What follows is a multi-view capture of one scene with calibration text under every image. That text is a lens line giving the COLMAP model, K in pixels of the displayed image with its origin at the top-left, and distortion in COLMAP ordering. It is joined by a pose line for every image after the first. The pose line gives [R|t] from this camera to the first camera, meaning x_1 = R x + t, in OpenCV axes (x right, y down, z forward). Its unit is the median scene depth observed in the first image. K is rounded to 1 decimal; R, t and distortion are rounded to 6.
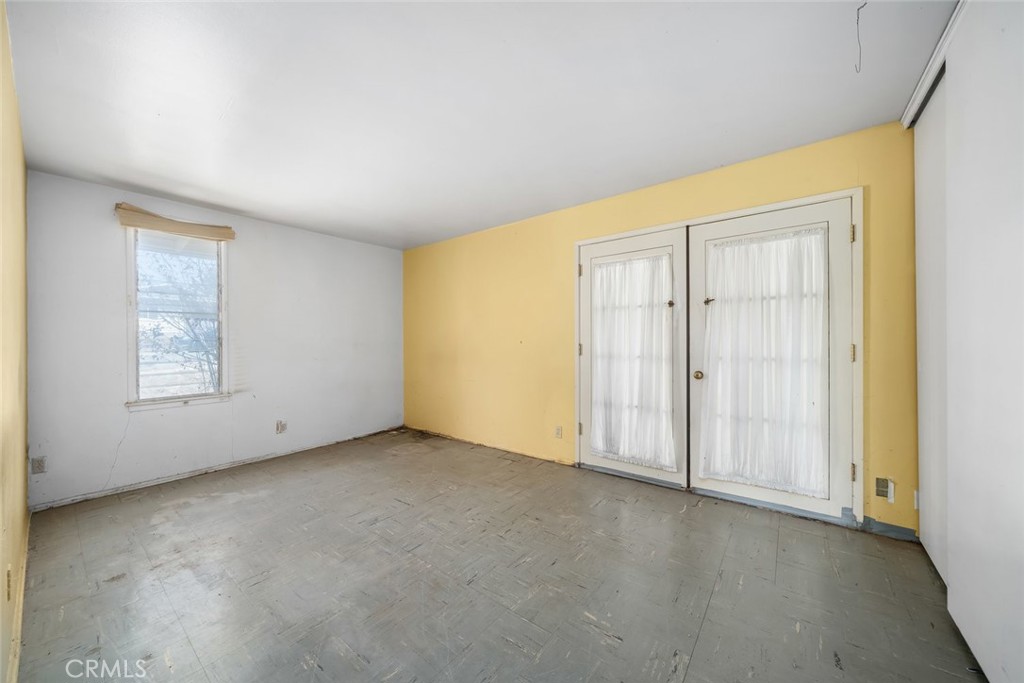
lens RADIAL K [[362.3, 0, 512.0], [0, 362.3, 341.5], [0, 0, 1]] dist [0.000631, 0.000045]
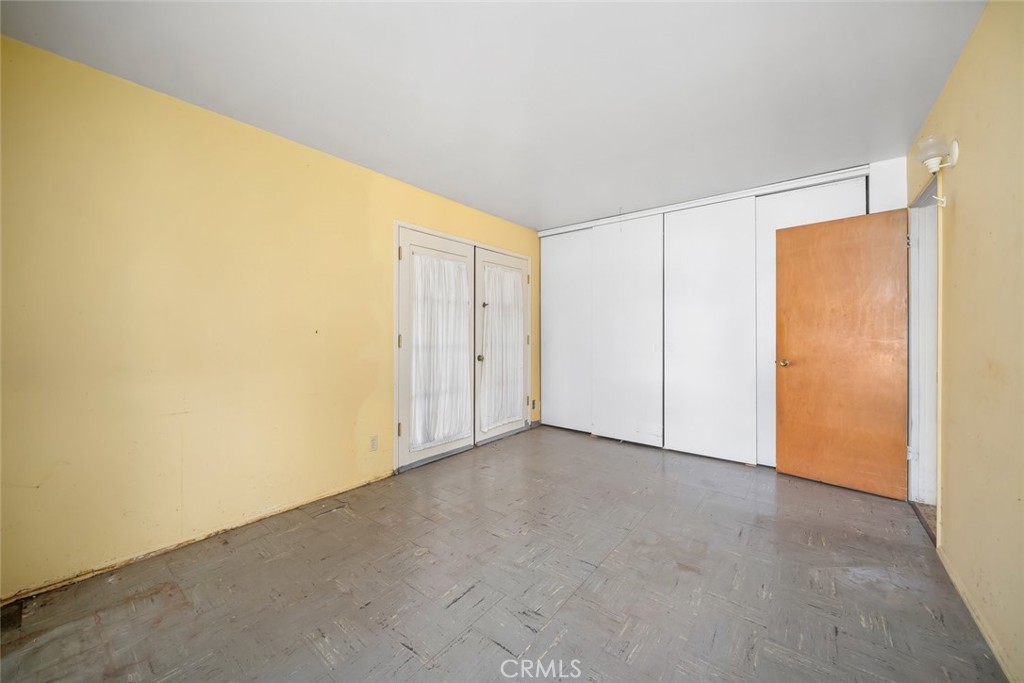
lens RADIAL K [[363.7, 0, 508.8], [0, 363.7, 329.2], [0, 0, 1]] dist [-0.000408, -0.000092]
pose [[0.041948, 0.020587, 0.998908, -0.740187], [-0.007259, 0.999768, -0.020300, 0.009604], [-0.999093, -0.006399, 0.042087, 0.729402]]
